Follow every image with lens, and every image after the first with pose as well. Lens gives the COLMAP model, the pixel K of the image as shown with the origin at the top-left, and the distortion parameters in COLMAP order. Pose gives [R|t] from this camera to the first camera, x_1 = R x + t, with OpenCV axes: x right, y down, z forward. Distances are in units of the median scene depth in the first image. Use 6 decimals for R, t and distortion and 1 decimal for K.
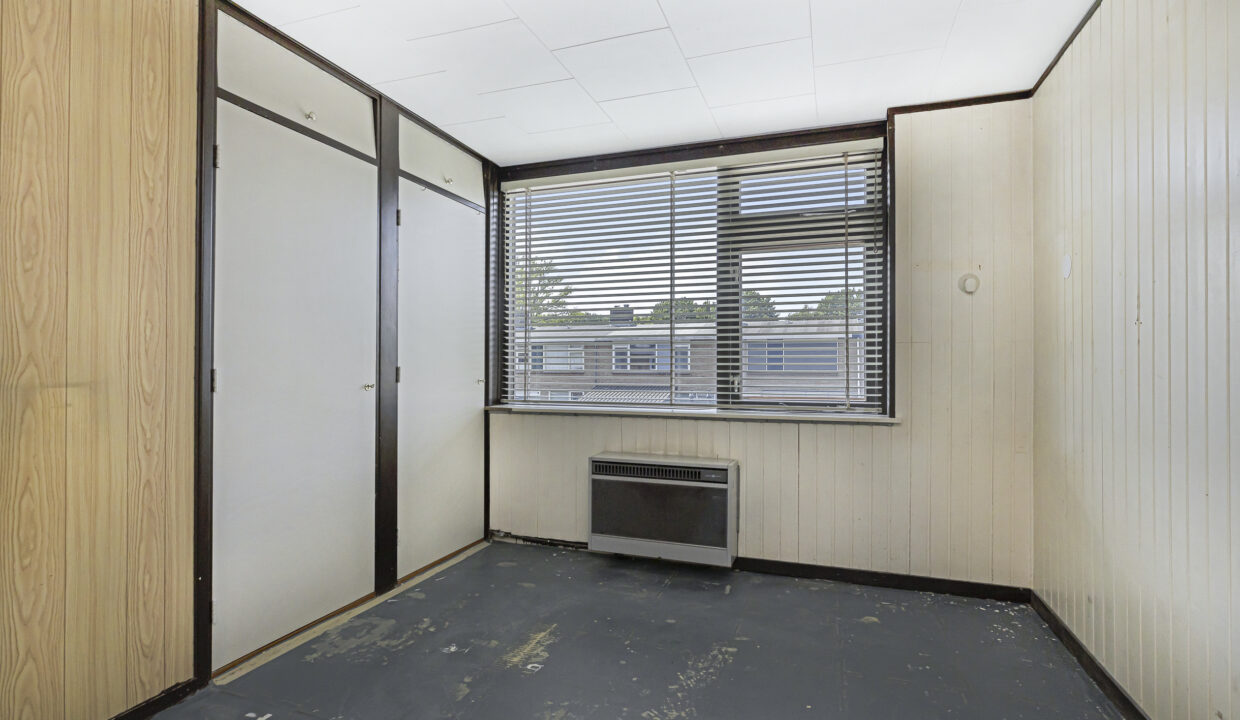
lens RADIAL K [[592.3, 0, 620.0], [0, 592.3, 360.0], [0, 0, 1]] dist [-0.004911, -0.000850]
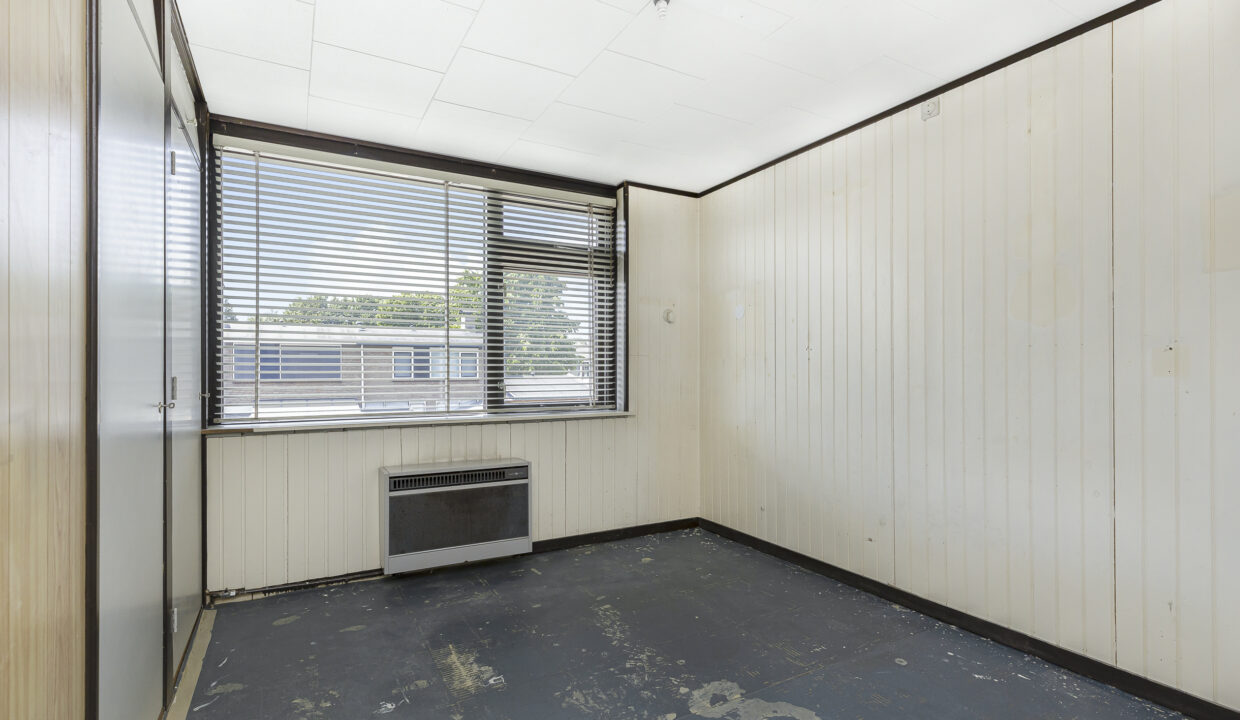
lens RADIAL K [[605.1, 0, 563.6], [0, 605.1, 368.0], [0, 0, 1]] dist [-0.000400, 0.000097]
pose [[0.659892, 0.003123, 0.751354, -0.570069], [-0.002494, 0.999995, -0.001966, 0.001829], [-0.751356, -0.000577, 0.659896, 0.174631]]
